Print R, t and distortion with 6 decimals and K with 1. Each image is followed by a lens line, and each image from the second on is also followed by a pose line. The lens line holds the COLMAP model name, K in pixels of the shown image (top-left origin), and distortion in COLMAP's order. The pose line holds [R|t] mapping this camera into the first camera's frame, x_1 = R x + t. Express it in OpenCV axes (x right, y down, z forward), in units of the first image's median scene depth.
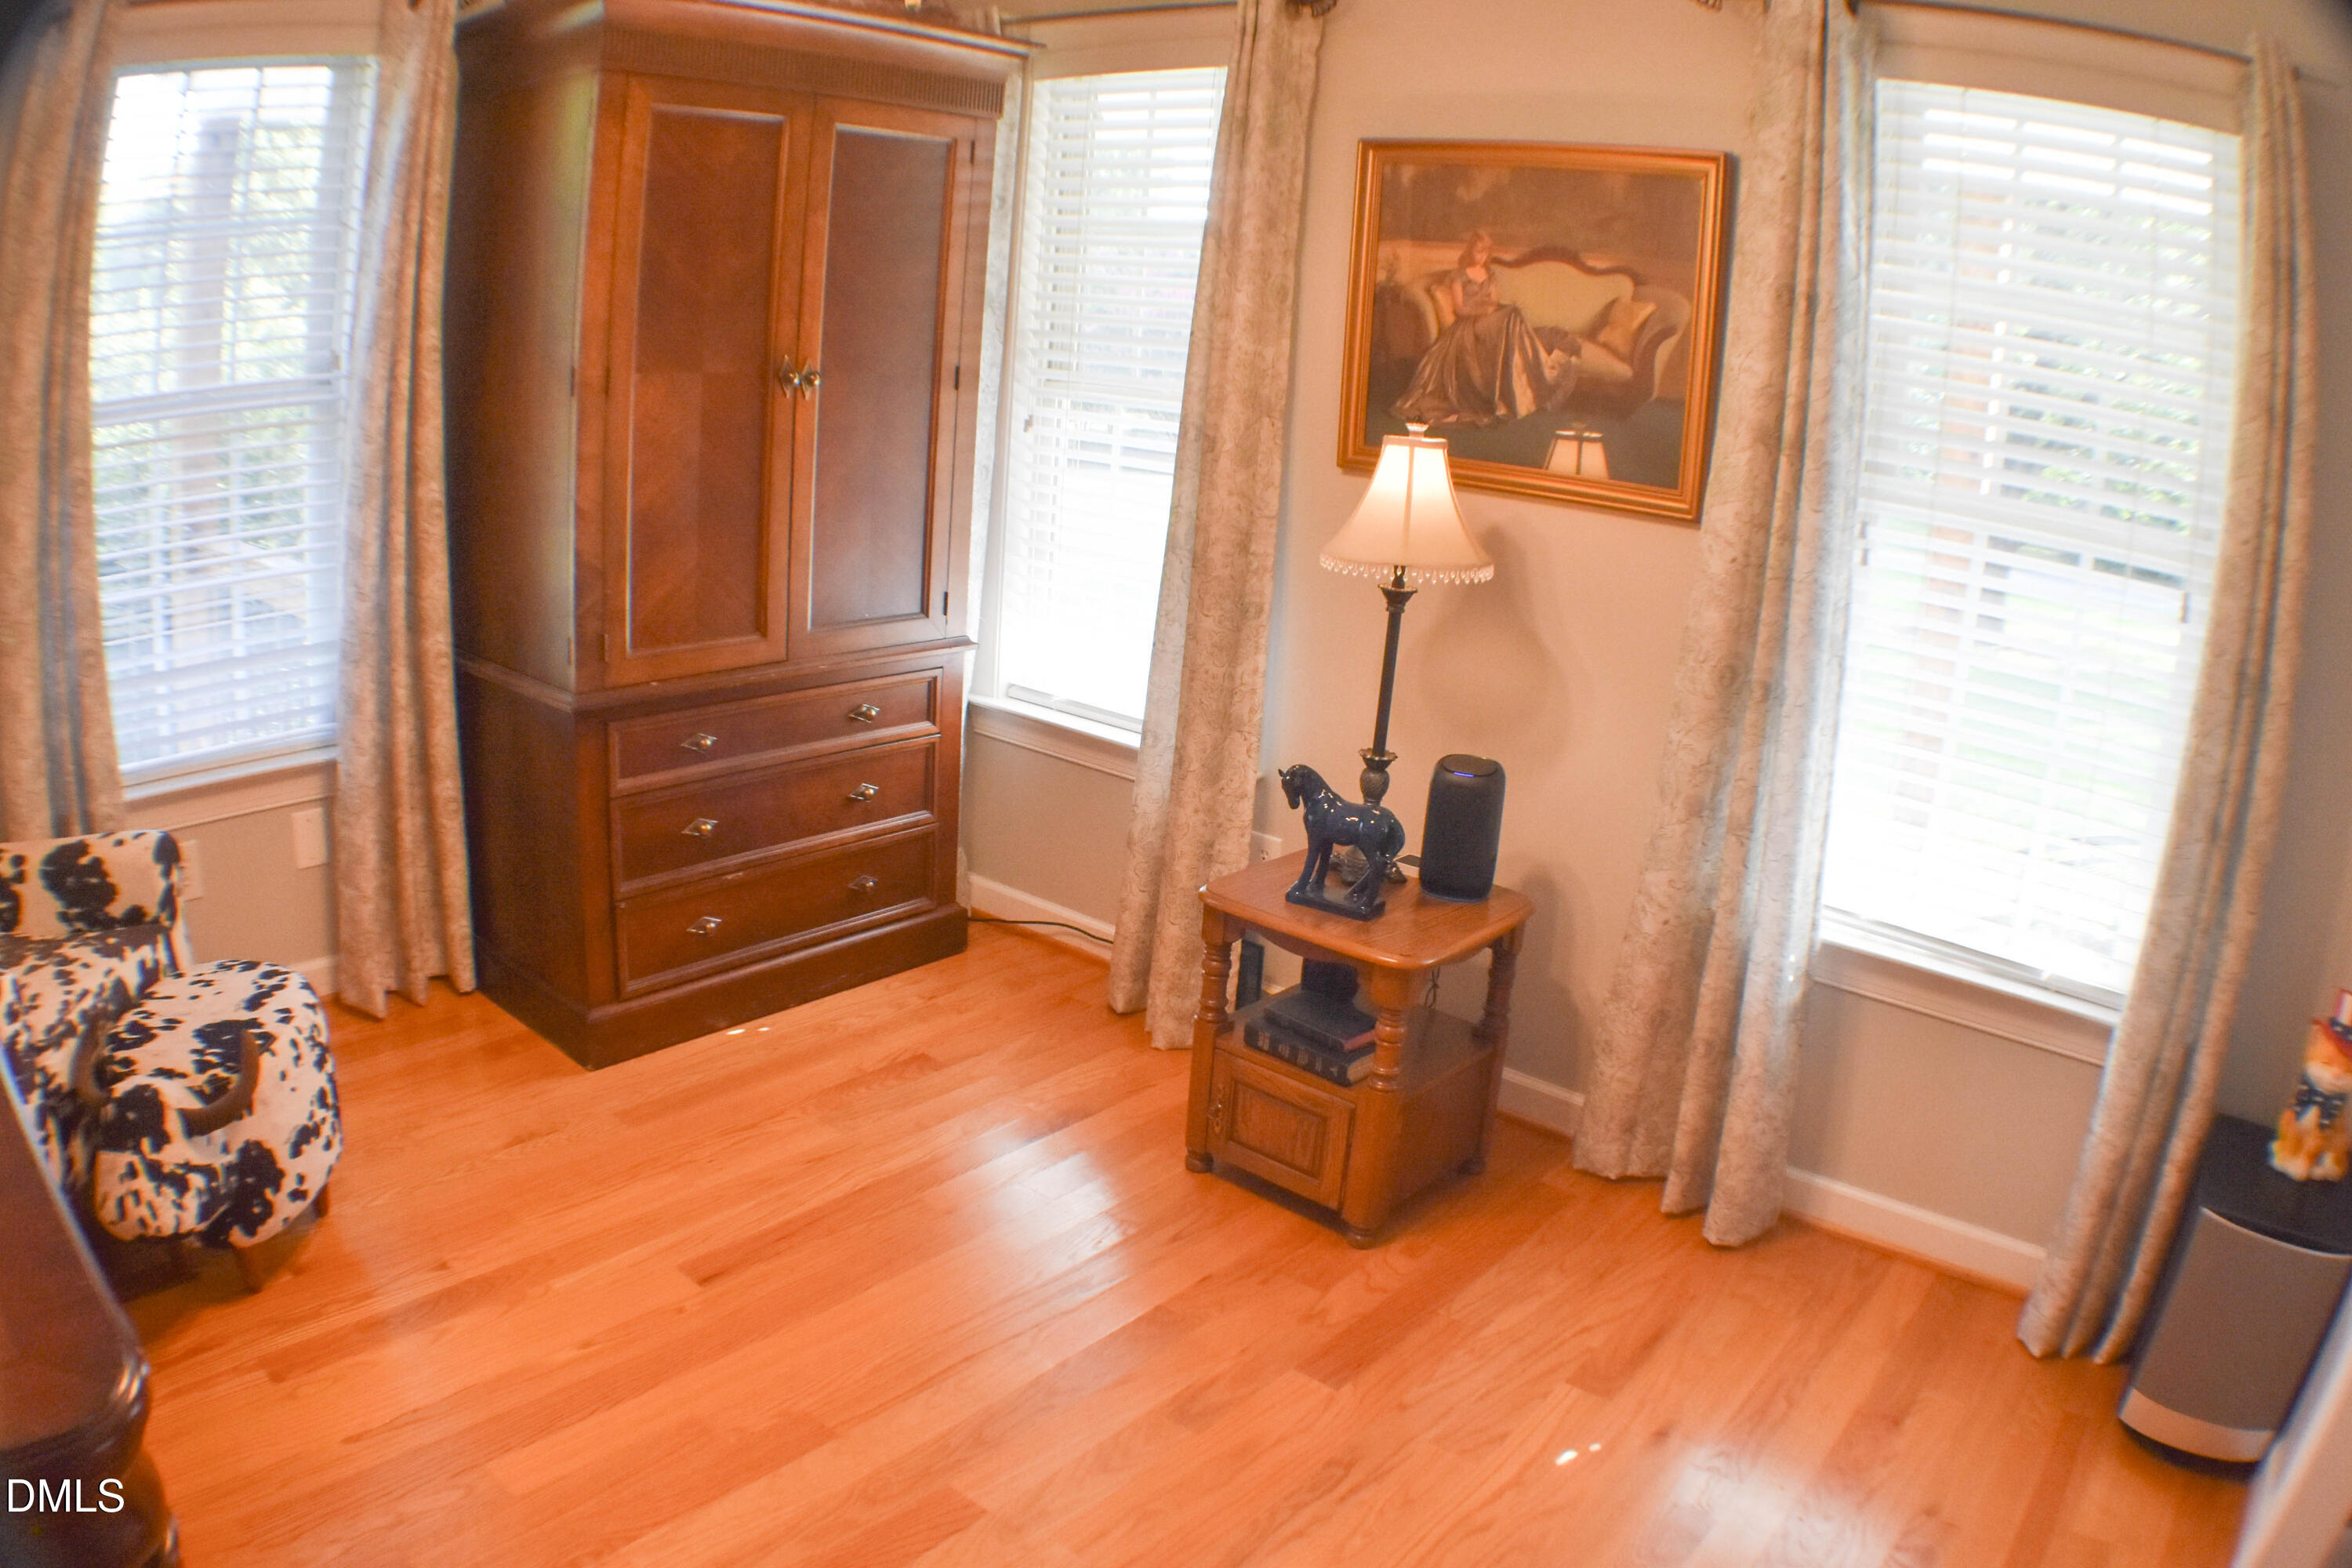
lens RADIAL K [[1623.8, 0, 1179.2], [0, 1623.8, 799.1], [0, 0, 1]] dist [-0.328252, 0.083132]
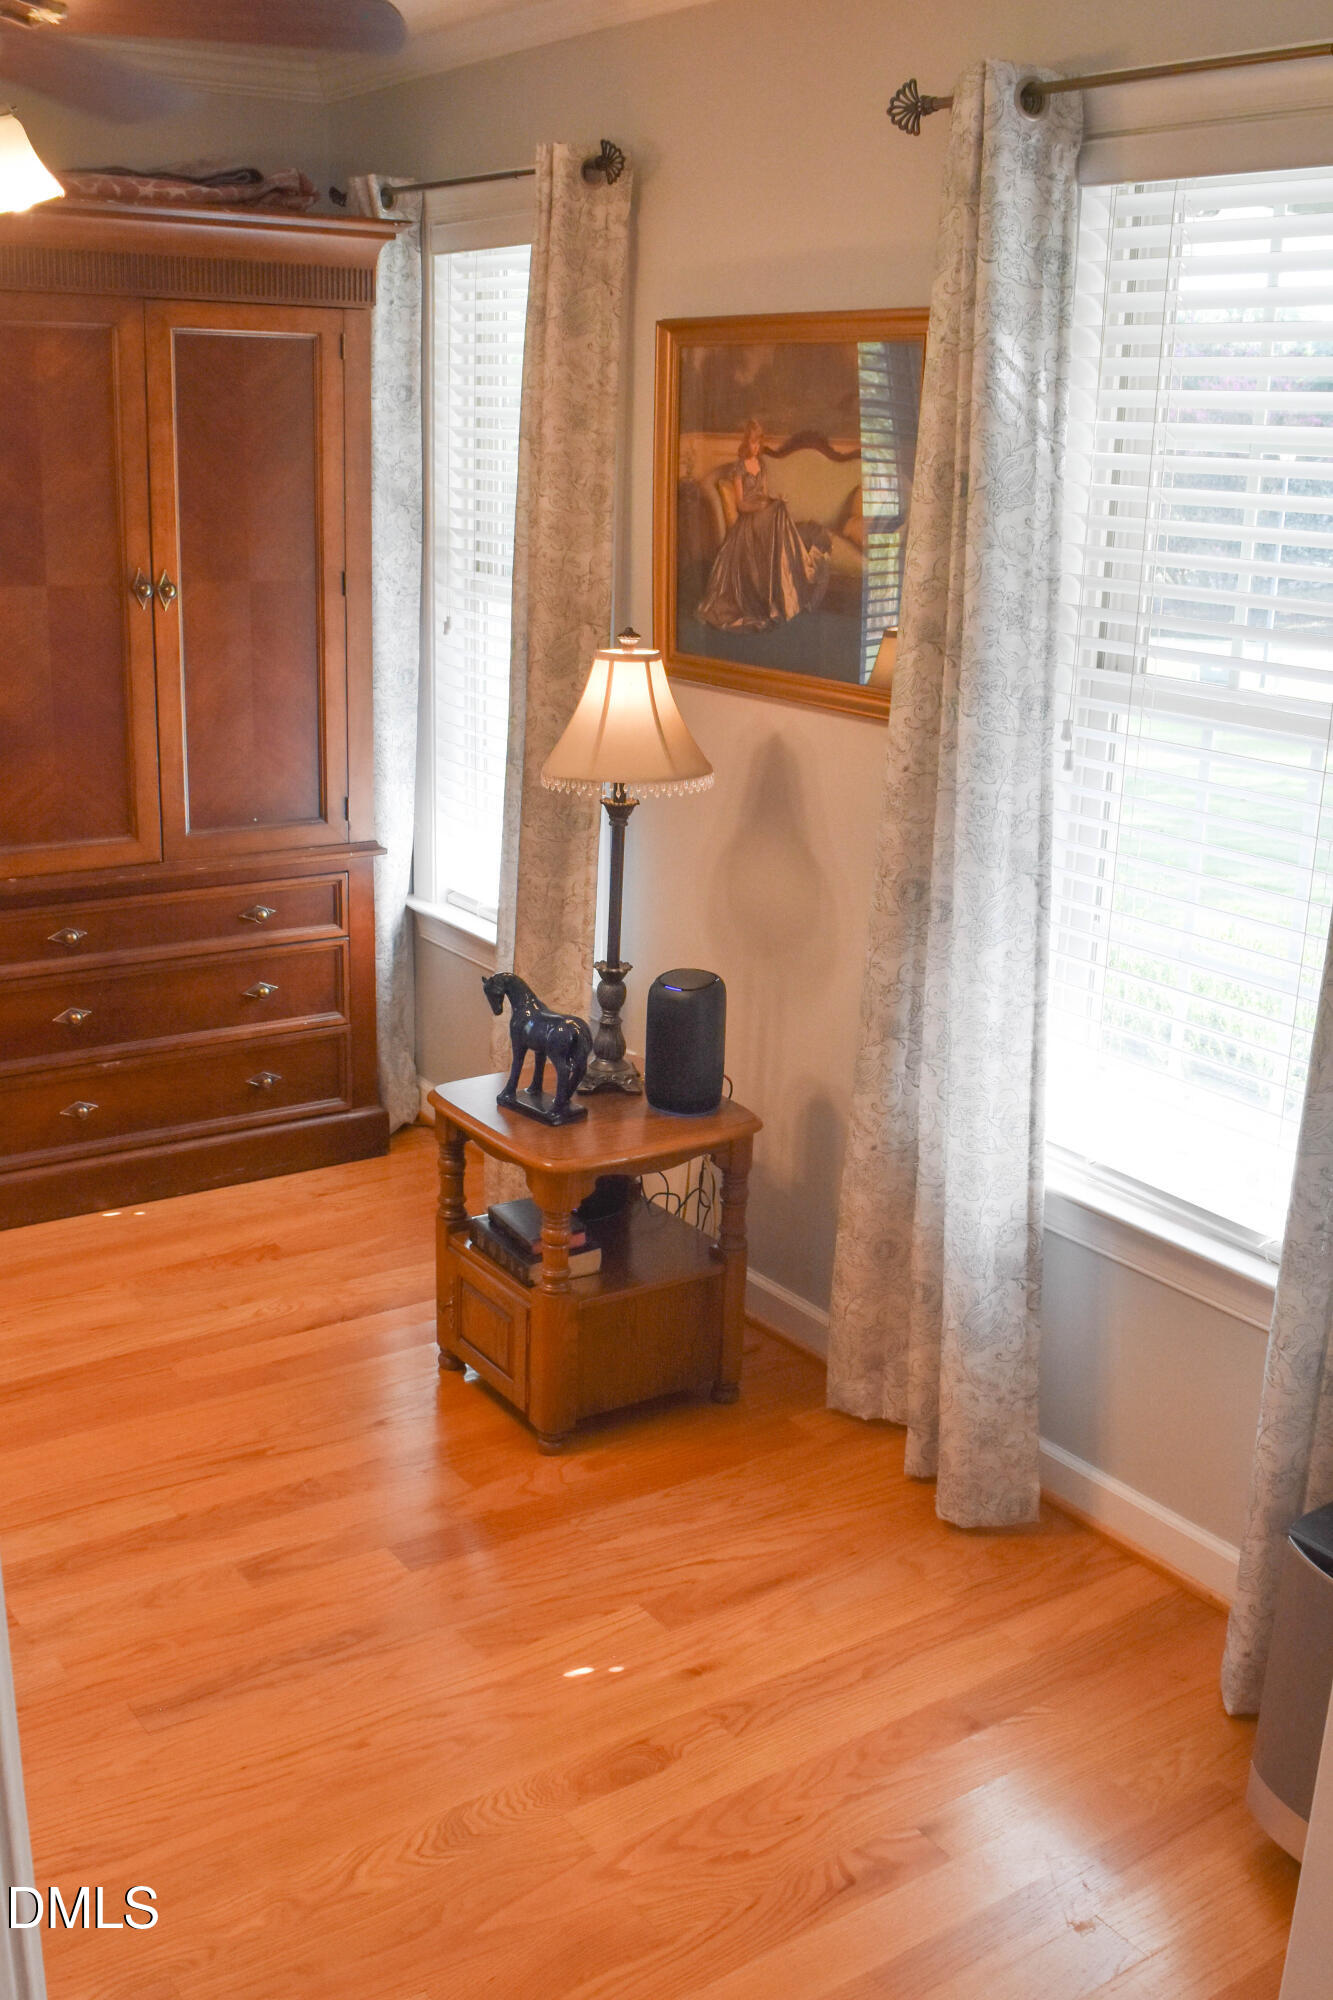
lens RADIAL K [[1962.4, 0, 669.7], [0, 1962.4, 1026.9], [0, 0, 1]] dist [-0.096255, 0.023503]
pose [[0.962503, 0.039550, -0.268374, 0.482579], [-0.040004, 0.999192, 0.003777, 0.004285], [0.268307, 0.007100, 0.963307, -0.171674]]
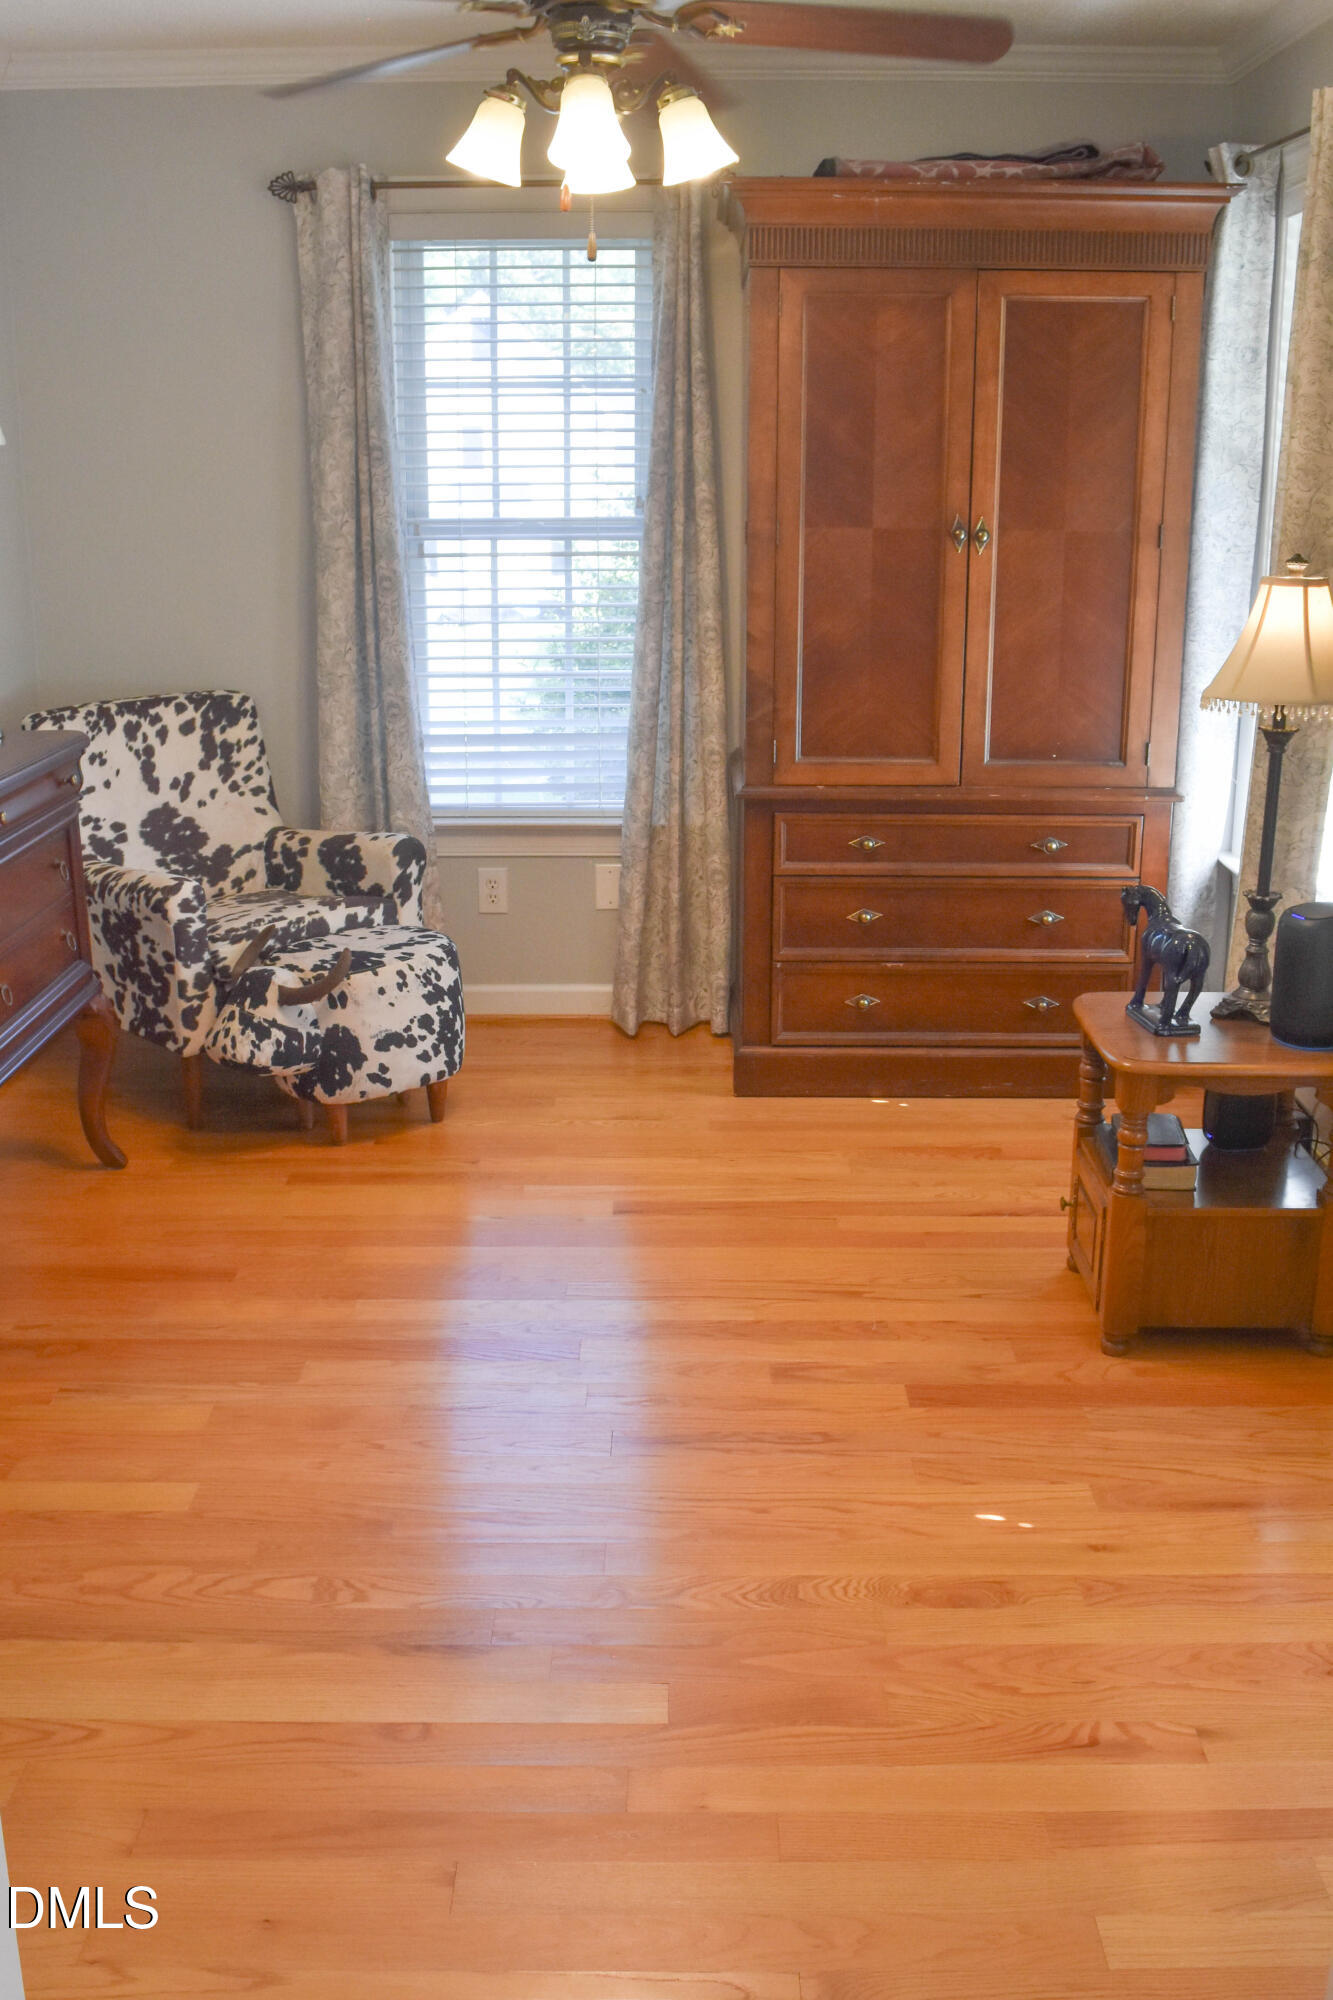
lens RADIAL K [[1962.4, 0, 669.7], [0, 1962.4, 1026.9], [0, 0, 1]] dist [-0.096255, 0.023503]
pose [[0.627019, 0.150148, -0.764397, 0.824403], [-0.176315, 0.983139, 0.048487, 0.059580], [0.758788, 0.104372, 0.642921, -0.056783]]
